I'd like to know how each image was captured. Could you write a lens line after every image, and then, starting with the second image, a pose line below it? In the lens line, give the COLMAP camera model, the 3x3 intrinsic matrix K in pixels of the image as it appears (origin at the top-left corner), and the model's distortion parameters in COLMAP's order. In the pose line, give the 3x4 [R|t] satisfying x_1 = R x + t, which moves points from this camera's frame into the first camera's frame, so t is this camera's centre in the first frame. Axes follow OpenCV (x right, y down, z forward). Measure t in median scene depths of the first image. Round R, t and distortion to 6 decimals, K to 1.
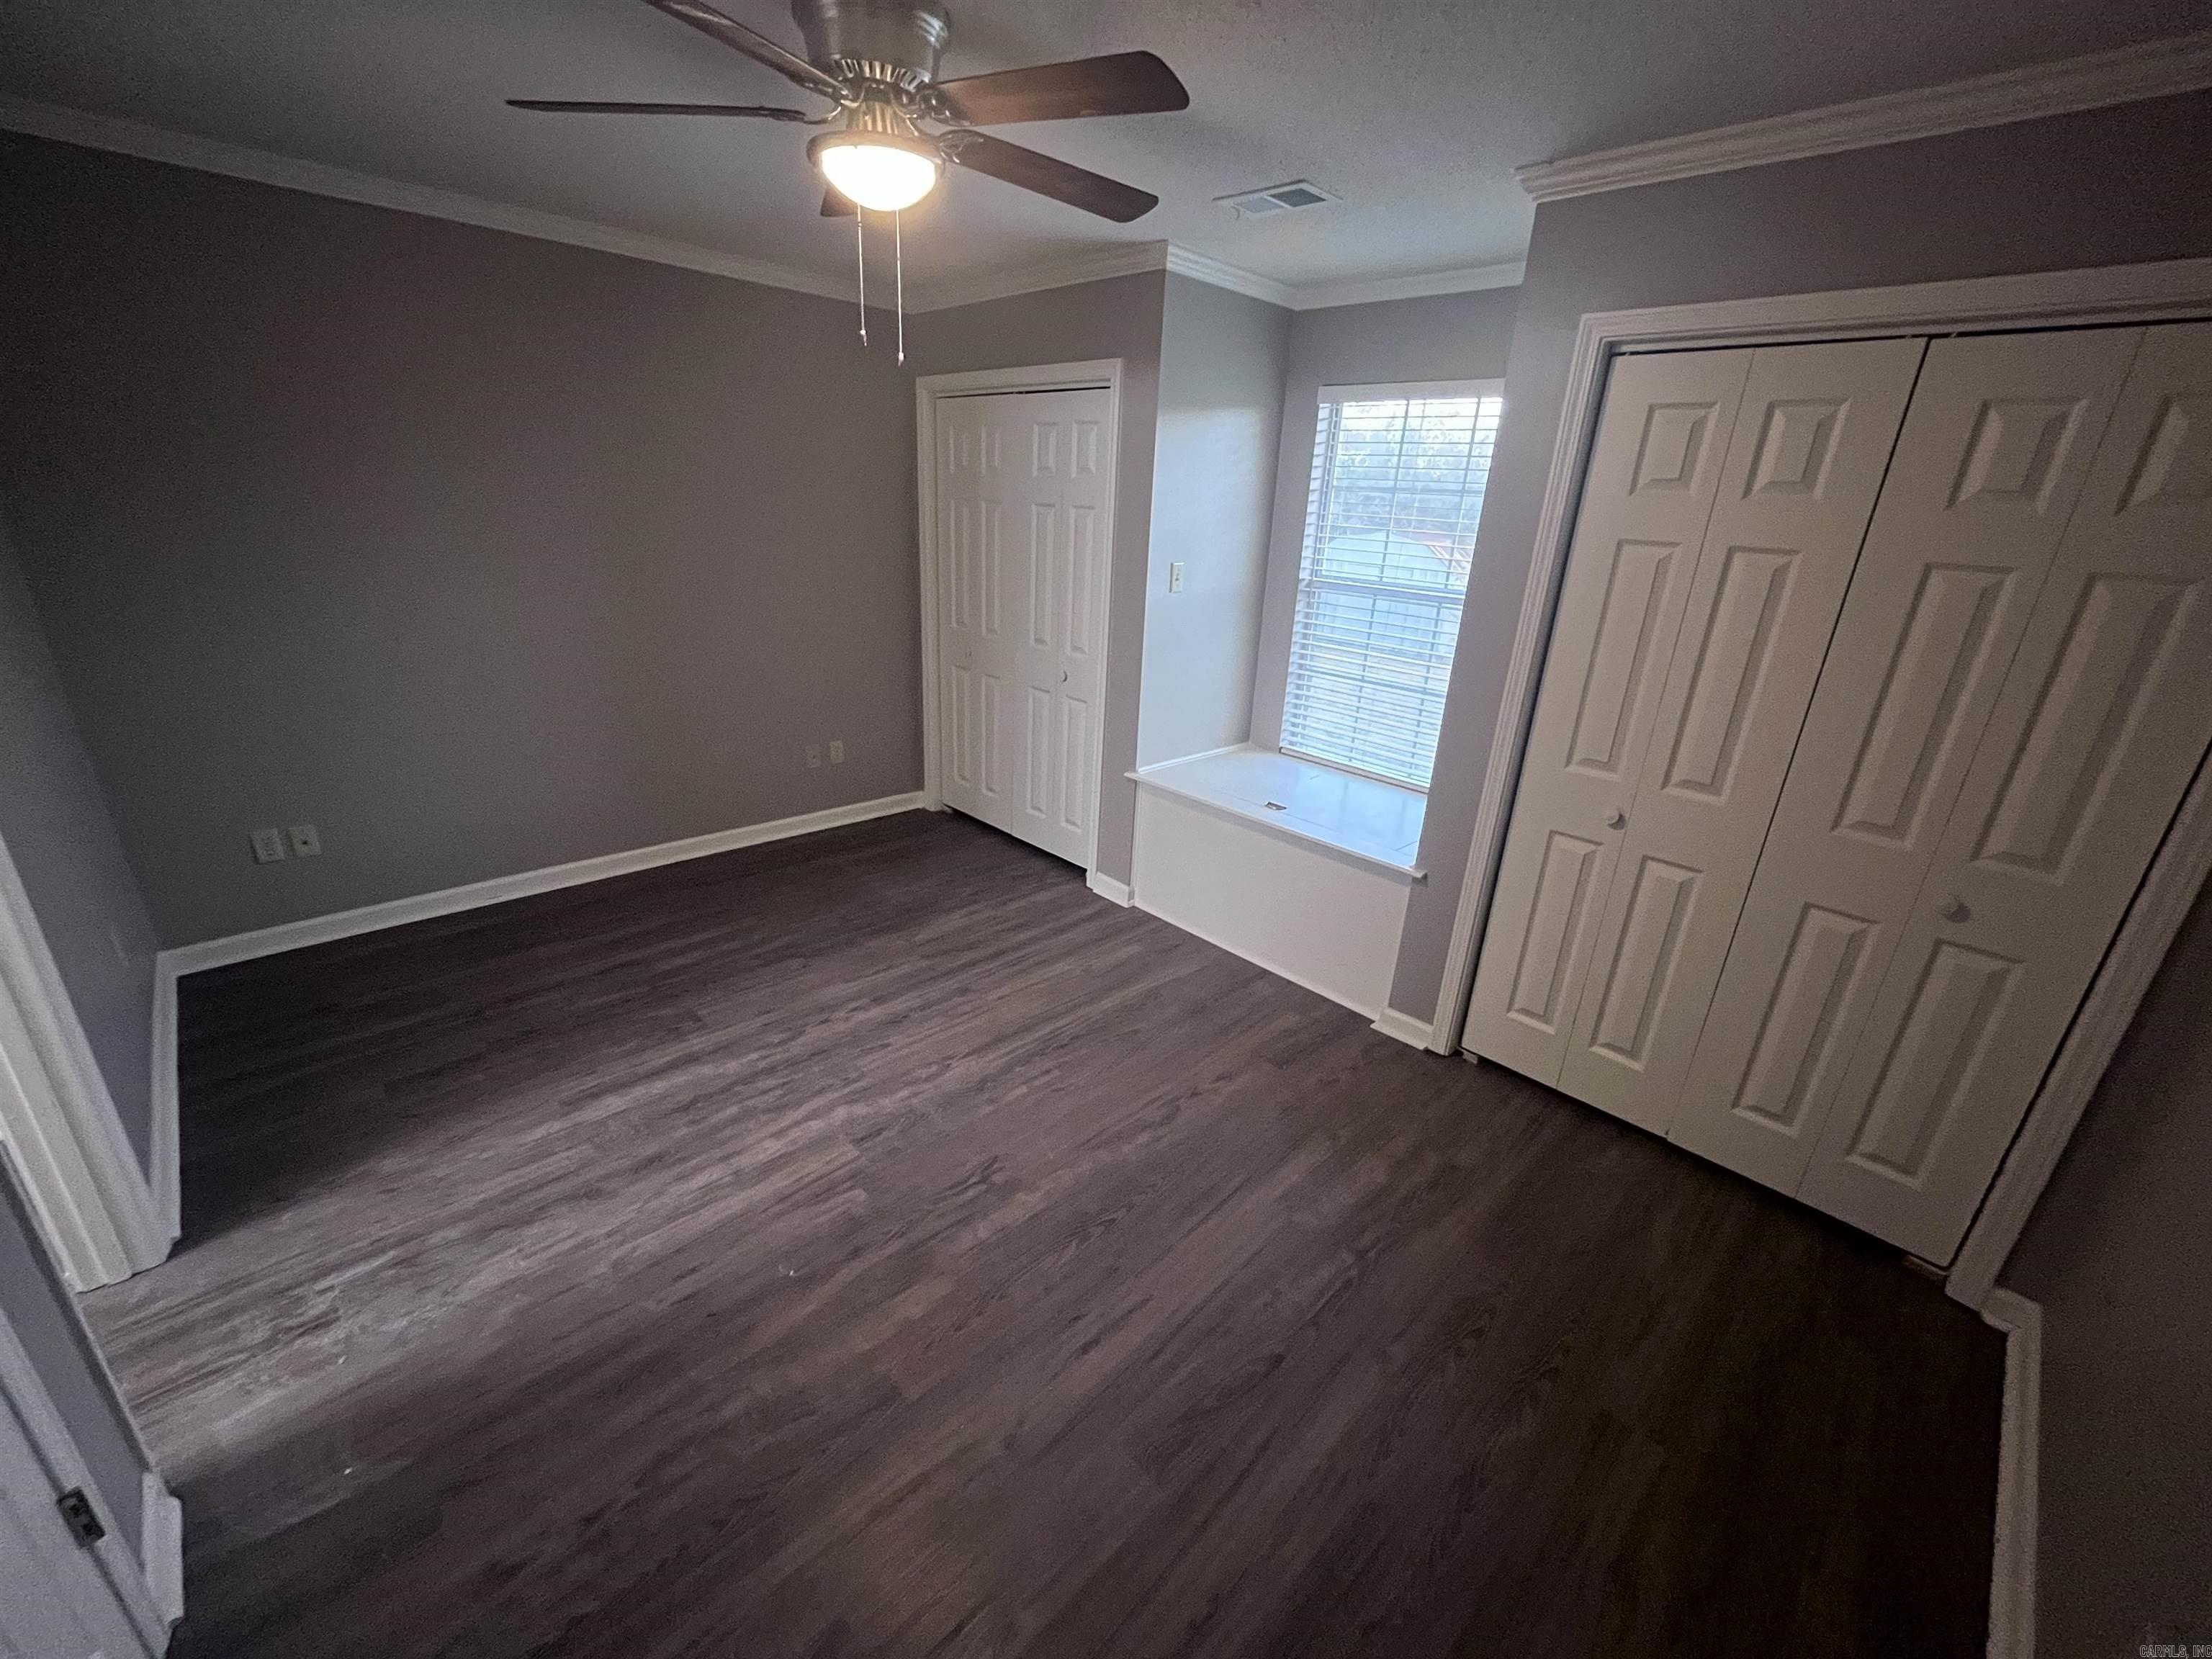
lens RADIAL K [[889.7, 0, 1104.7], [0, 889.7, 834.8], [0, 0, 1]] dist [-0.007653, -0.000424]
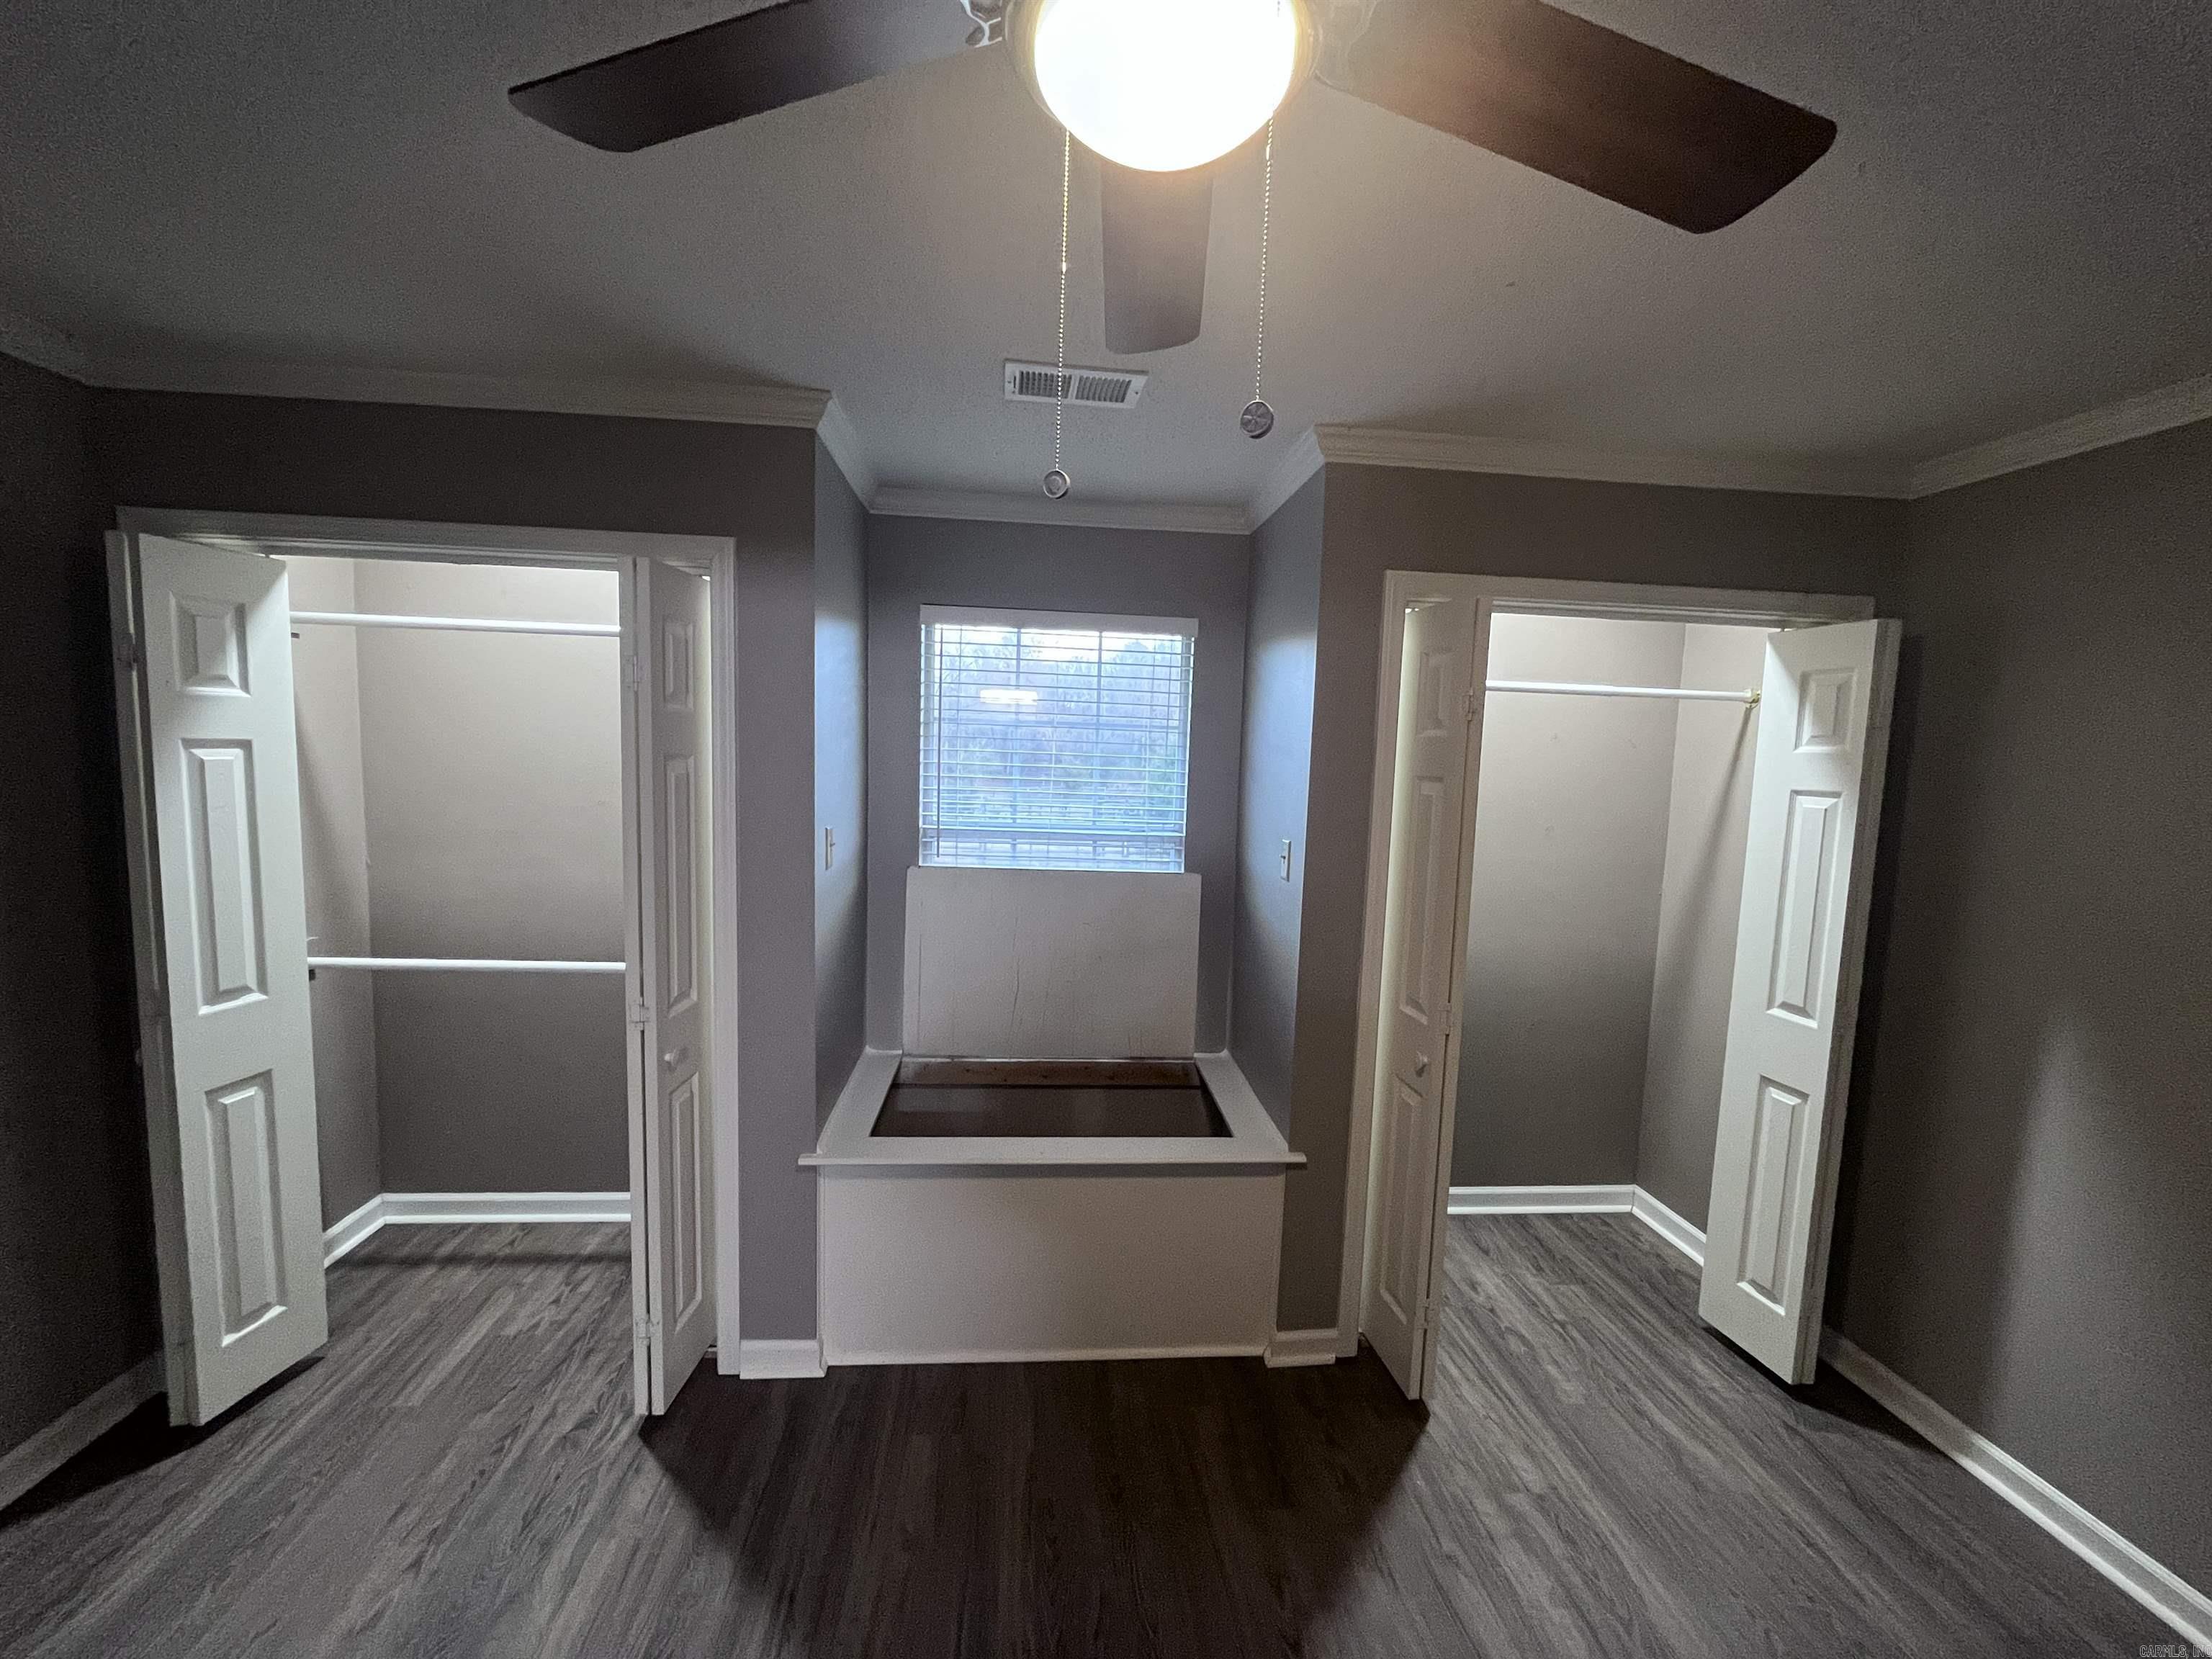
lens RADIAL K [[889.7, 0, 1104.7], [0, 889.7, 834.8], [0, 0, 1]] dist [-0.007653, -0.000424]
pose [[0.631037, -0.103119, 0.768868, -0.433294], [0.271693, 0.957729, -0.094539, -0.250657], [-0.726619, 0.268554, 0.632380, 0.585007]]
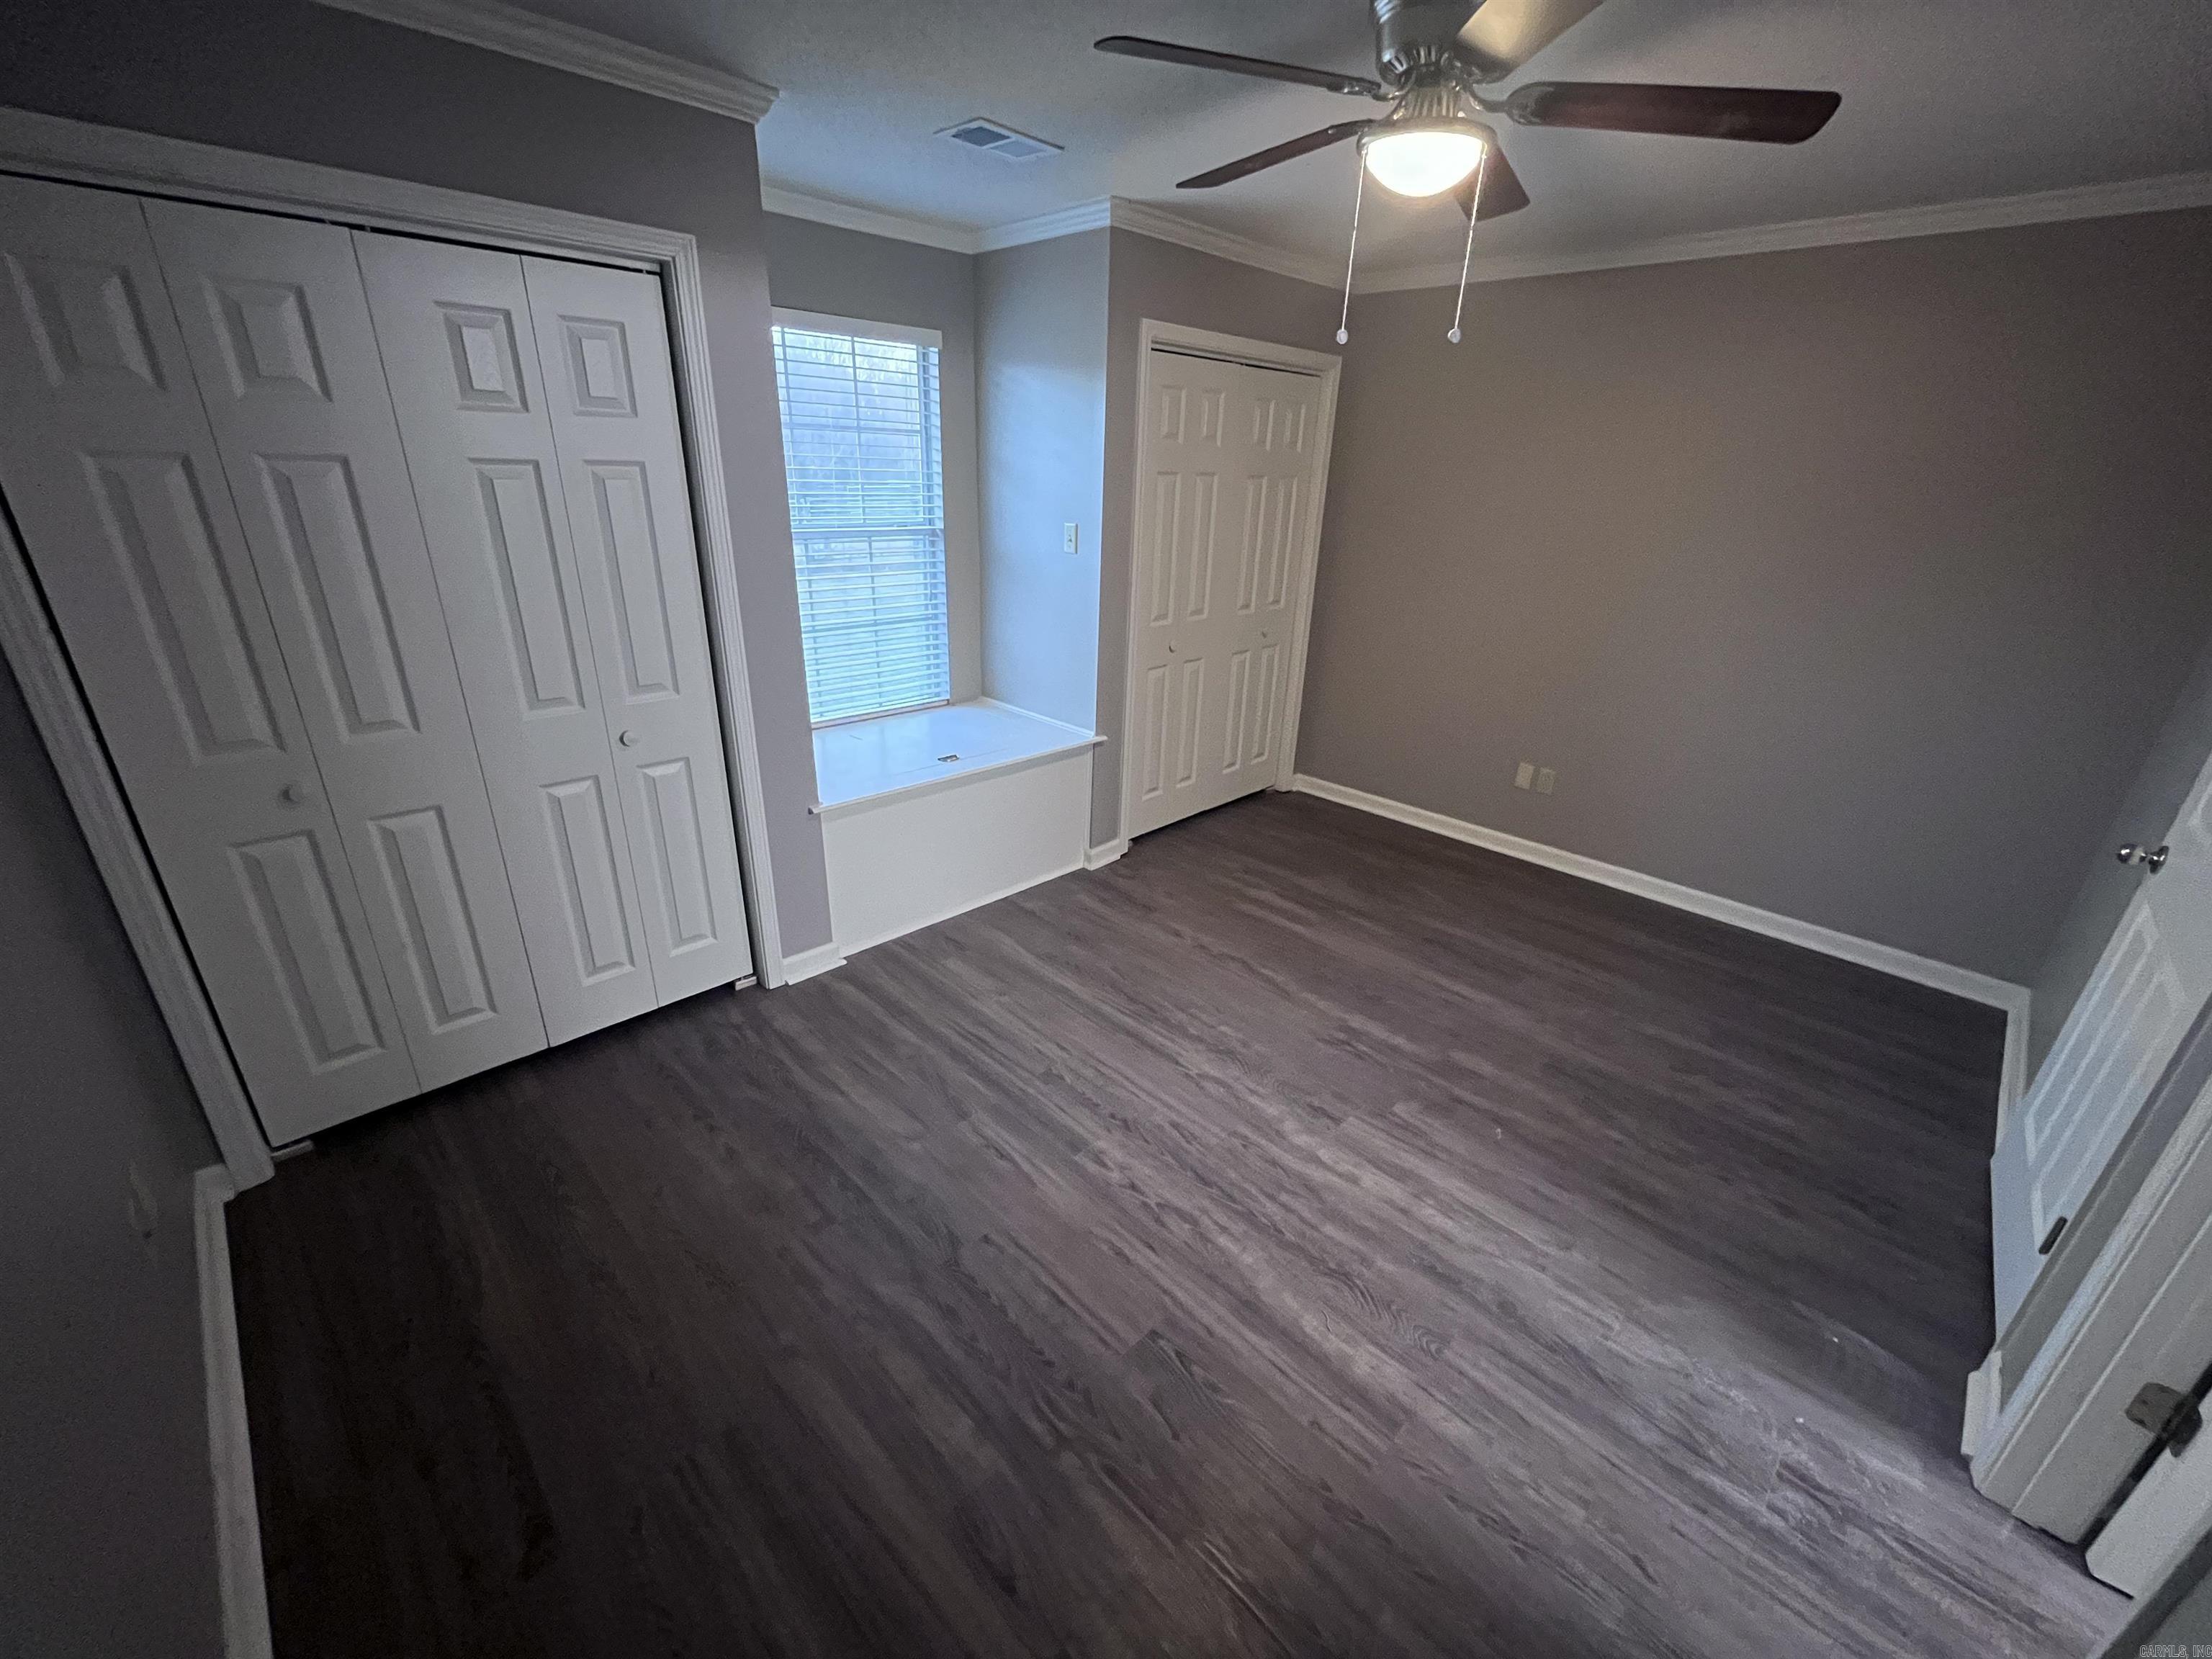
lens RADIAL K [[889.7, 0, 1104.7], [0, 889.7, 834.8], [0, 0, 1]] dist [-0.007653, -0.000424]
pose [[-0.010622, -0.434711, 0.900507, -1.013536], [0.324583, 0.850295, 0.414300, -0.428310], [-0.945797, 0.296690, 0.132068, 0.979398]]
